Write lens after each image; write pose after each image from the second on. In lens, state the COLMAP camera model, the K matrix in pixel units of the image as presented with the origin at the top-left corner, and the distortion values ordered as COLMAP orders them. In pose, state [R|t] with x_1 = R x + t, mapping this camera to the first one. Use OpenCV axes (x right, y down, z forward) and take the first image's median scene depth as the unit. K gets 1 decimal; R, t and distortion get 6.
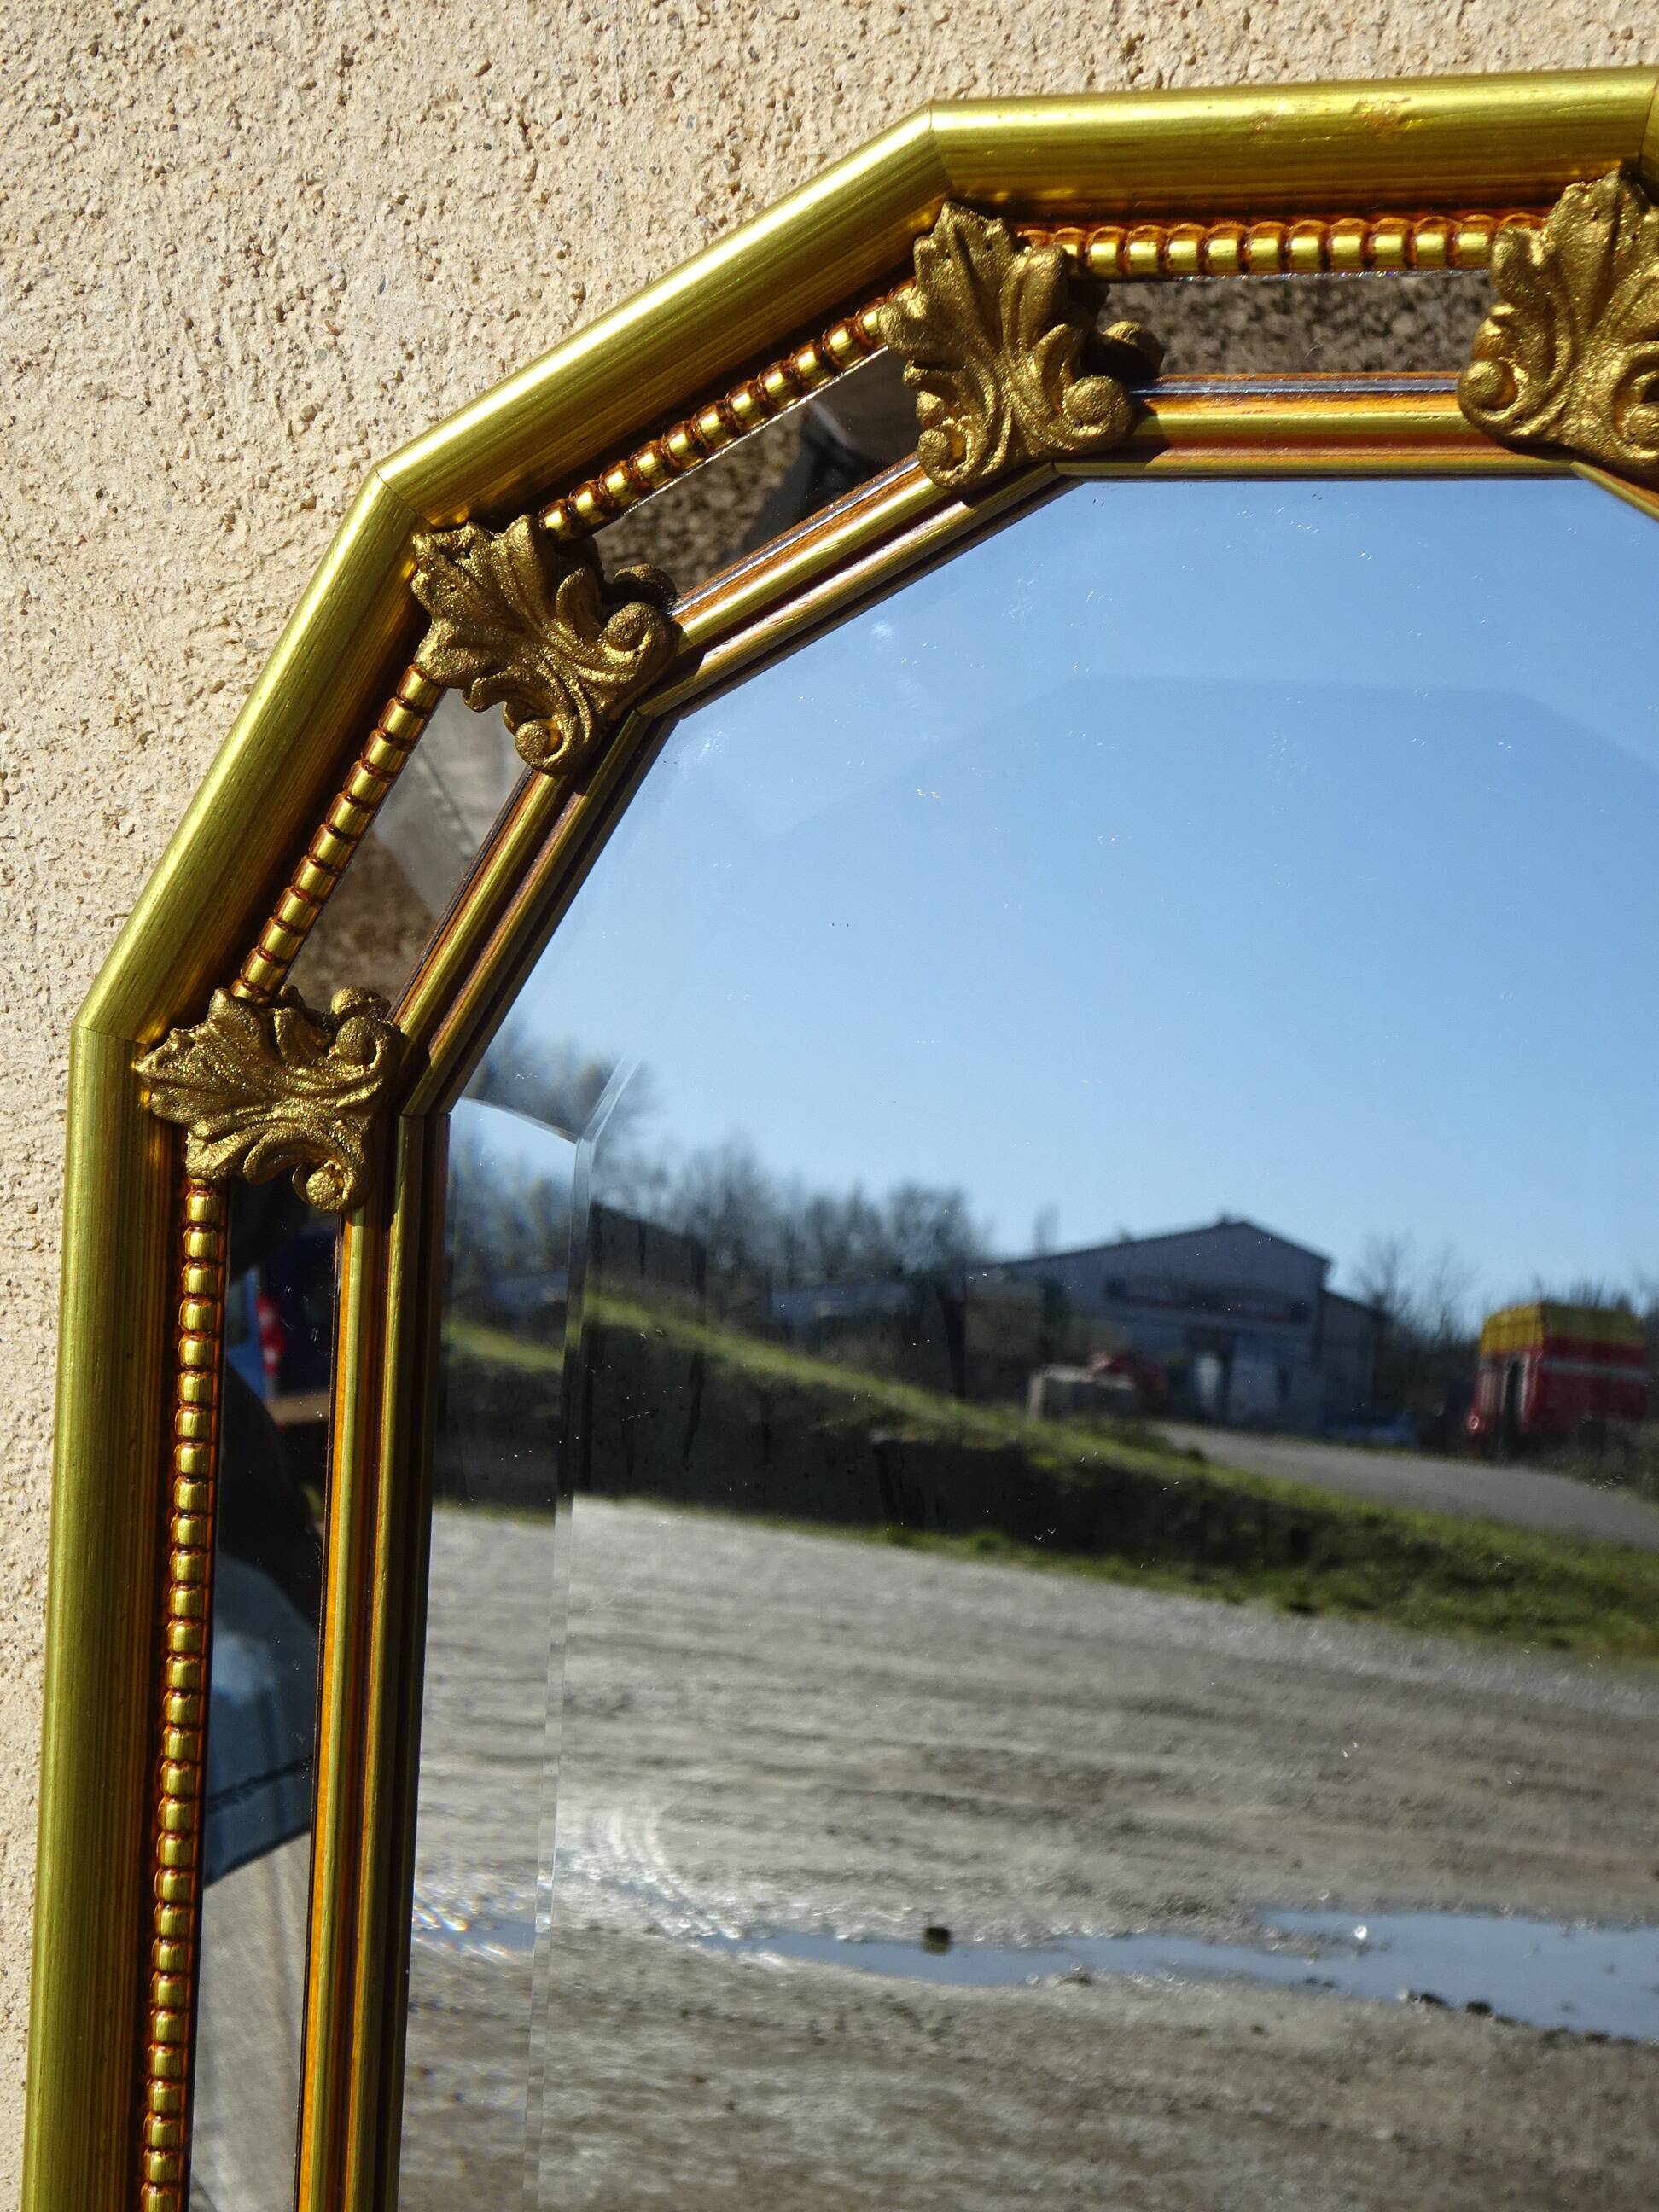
lens RADIAL K [[3241.1, 0, 811.0], [0, 3241.1, 1126.9], [0, 0, 1]] dist [0.004219, 0.000000]
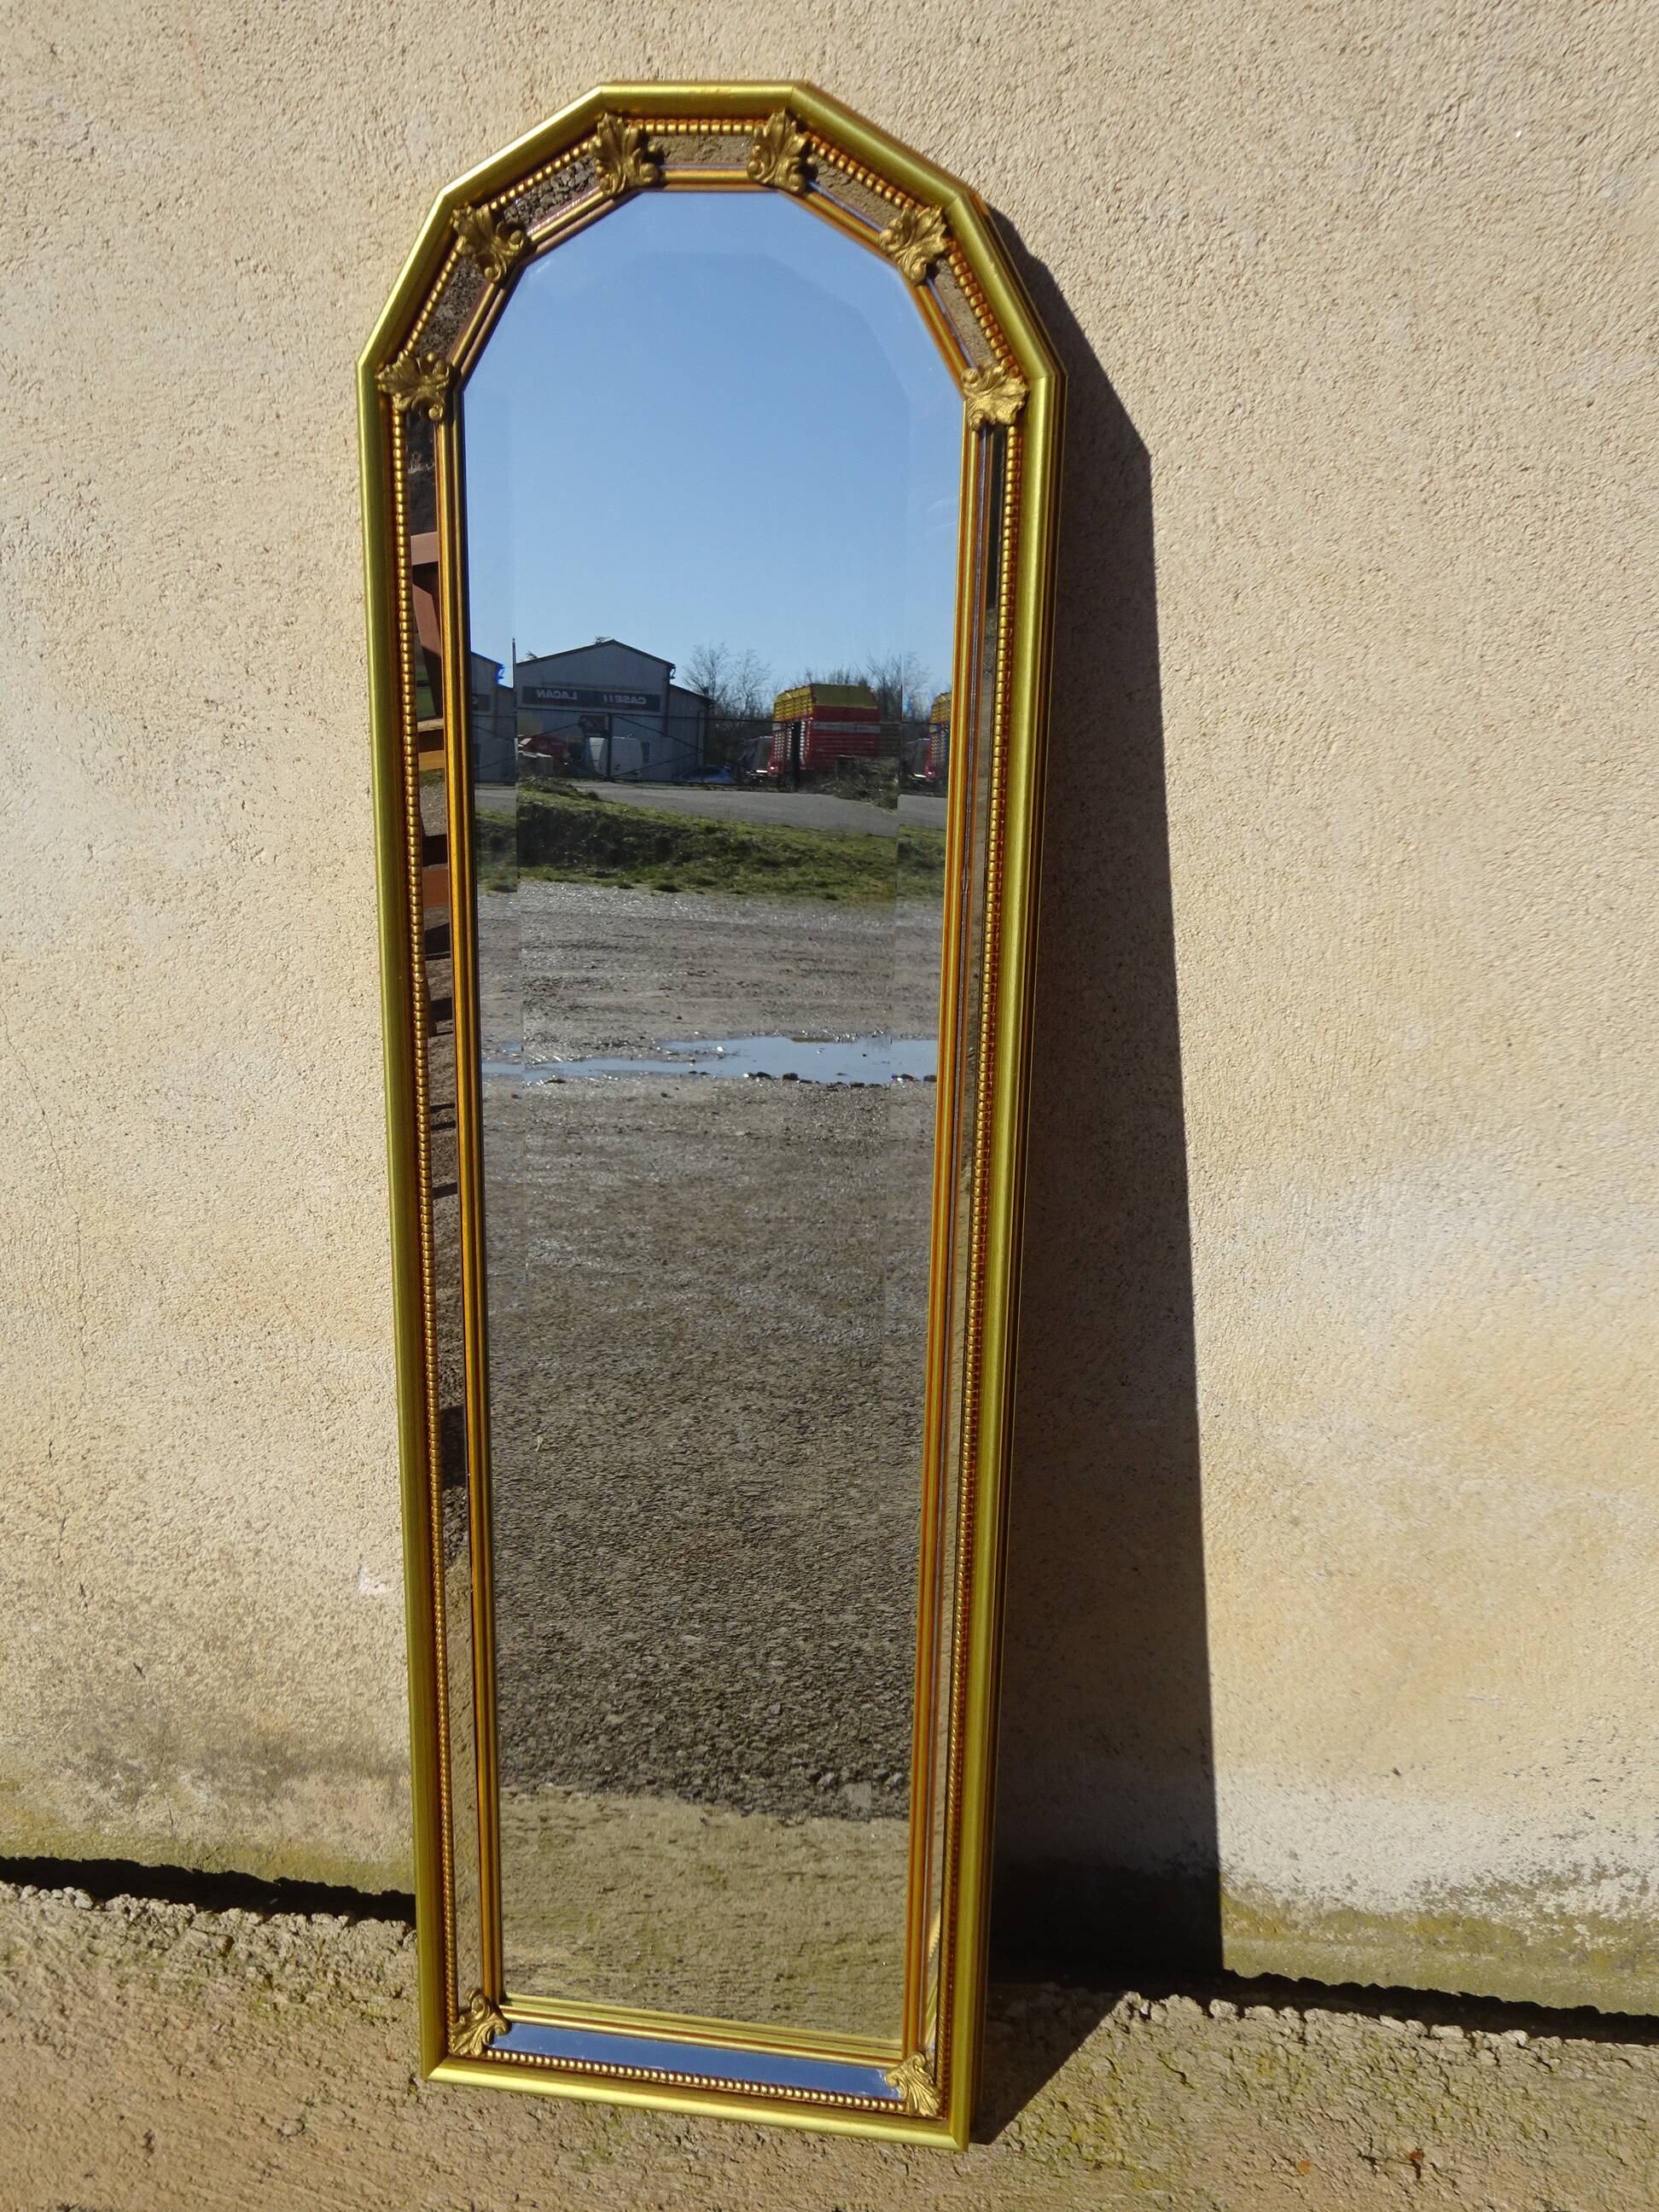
lens RADIAL K [[2154.8, 0, 835.5], [0, 2154.8, 1140.7], [0, 0, 1]] dist [0.000397, 0.000000]
pose [[0.971666, -0.099642, 0.214331, -0.296959], [0.042262, 0.965425, 0.257231, 0.189547], [-0.232551, -0.240885, 0.942282, -1.408152]]
